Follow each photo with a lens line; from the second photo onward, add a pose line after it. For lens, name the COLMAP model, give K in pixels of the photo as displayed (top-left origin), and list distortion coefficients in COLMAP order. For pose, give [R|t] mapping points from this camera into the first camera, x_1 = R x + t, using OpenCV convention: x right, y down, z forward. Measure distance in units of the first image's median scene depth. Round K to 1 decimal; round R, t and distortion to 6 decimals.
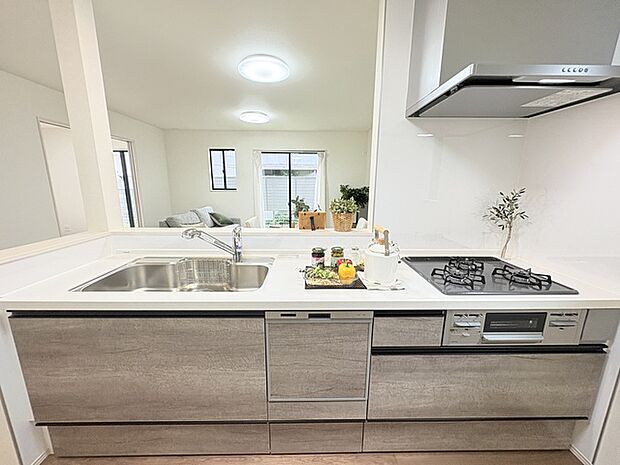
lens RADIAL K [[247.4, 0, 310.0], [0, 247.4, 232.5], [0, 0, 1]] dist [0.000388, 0.000285]
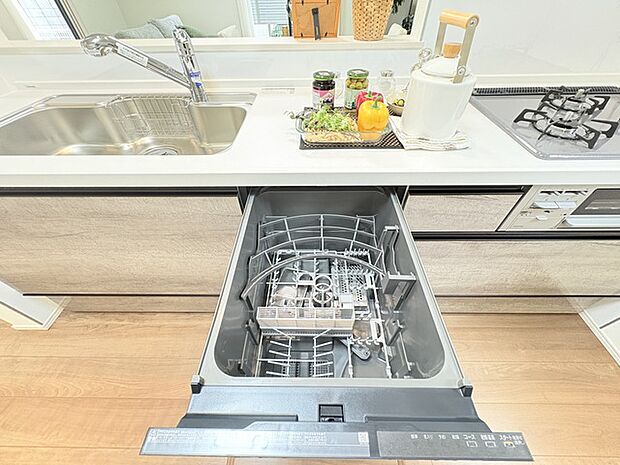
lens RADIAL K [[247.4, 0, 310.0], [0, 247.4, 232.5], [0, 0, 1]] dist [0.000388, 0.000285]
pose [[0.999493, 0.005023, -0.031439, 0.020601], [0.013682, 0.823871, 0.566612, 0.045906], [0.028748, -0.566755, 0.823385, 0.328777]]
